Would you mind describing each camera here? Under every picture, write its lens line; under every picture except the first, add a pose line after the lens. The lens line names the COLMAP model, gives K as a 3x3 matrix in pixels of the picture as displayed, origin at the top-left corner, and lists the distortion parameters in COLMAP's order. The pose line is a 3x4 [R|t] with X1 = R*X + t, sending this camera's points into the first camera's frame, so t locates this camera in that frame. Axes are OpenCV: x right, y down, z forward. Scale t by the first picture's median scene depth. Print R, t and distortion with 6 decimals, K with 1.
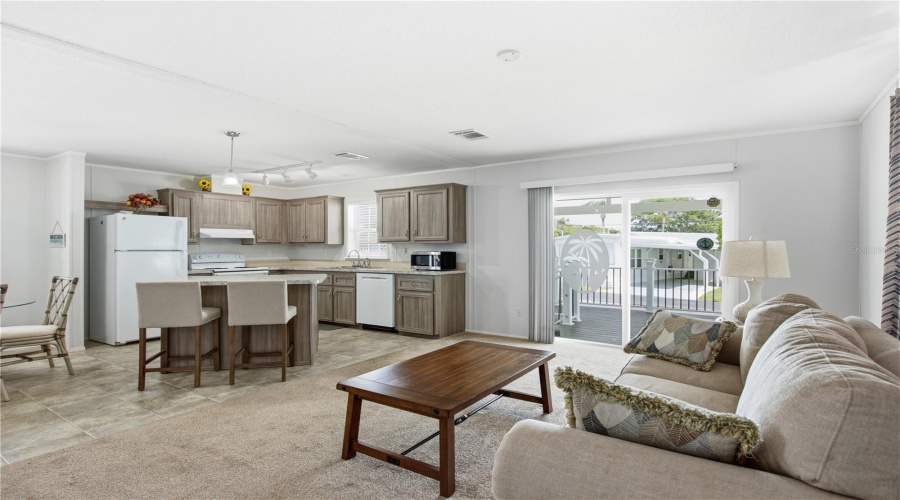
lens RADIAL K [[443.5, 0, 450.0], [0, 443.5, 250.0], [0, 0, 1]] dist [-0.002126, -0.000969]
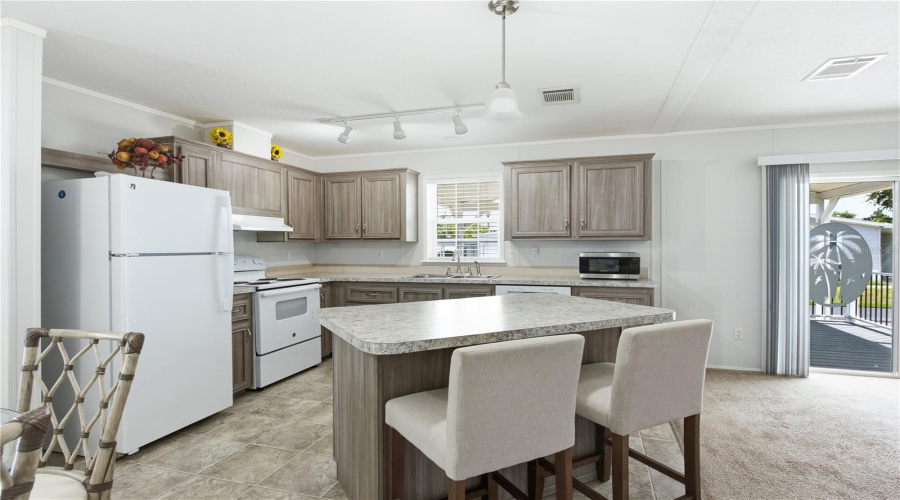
lens RADIAL K [[455.2, 0, 450.7], [0, 455.2, 247.0], [0, 0, 1]] dist [-0.001454, -0.001529]
pose [[0.959230, -0.002021, 0.282618, -0.475785], [0.002043, 0.999998, 0.000217, -0.005522], [-0.282618, 0.000369, 0.959232, 0.385164]]
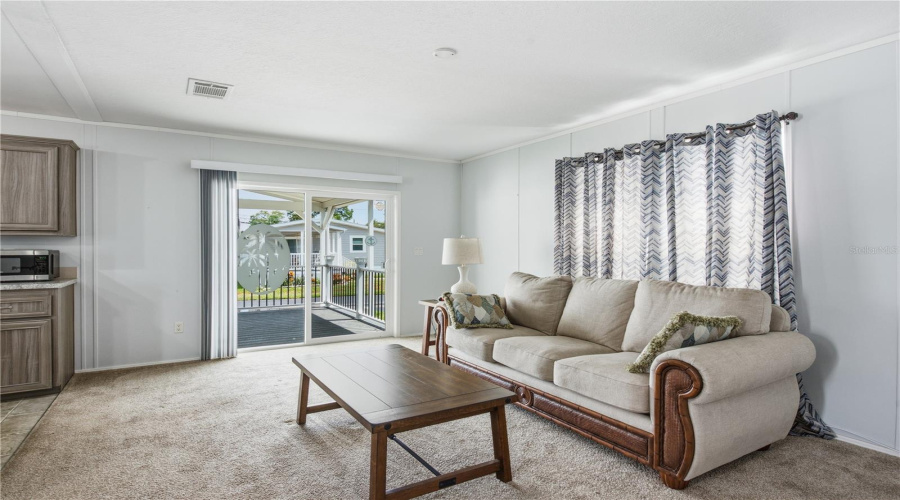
lens RADIAL K [[466.2, 0, 449.1], [0, 466.2, 246.9], [0, 0, 1]] dist [-0.003208, -0.000953]
pose [[0.419140, 0.000870, 0.907921, -0.350486], [0.006362, 0.999972, -0.003896, 0.005529], [-0.907899, 0.007409, 0.419123, 0.223090]]
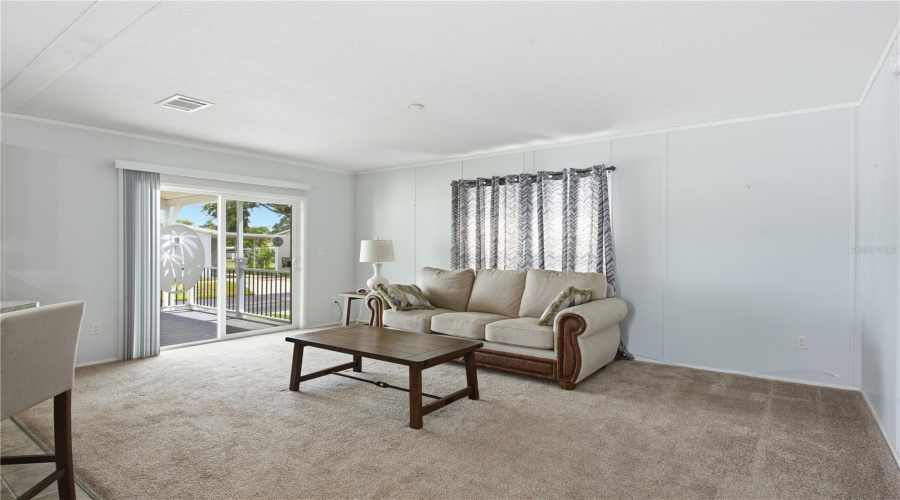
lens RADIAL K [[455.2, 0, 450.7], [0, 455.2, 247.0], [0, 0, 1]] dist [-0.001454, -0.001529]
pose [[0.041147, 0.003626, 0.999147, -0.546467], [0.005696, 0.999976, -0.003863, 0.006427], [-0.999137, 0.005851, 0.041126, 0.342251]]
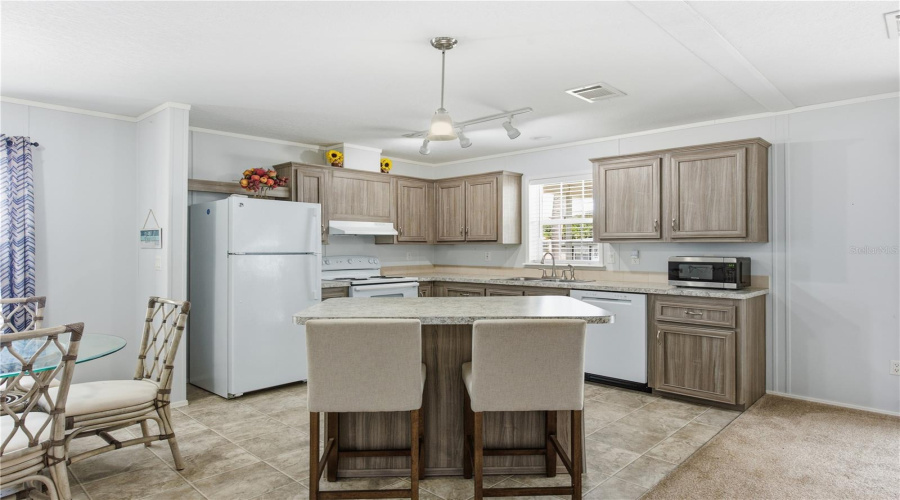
lens RADIAL K [[512.7, 0, 450.2], [0, 512.7, 243.9], [0, 0, 1]] dist [-0.006203, -0.001601]
pose [[0.985669, 0.001254, -0.168686, -0.262478], [-0.002891, 0.999951, -0.009463, -0.006038], [0.168666, 0.009815, 0.985624, 0.265031]]
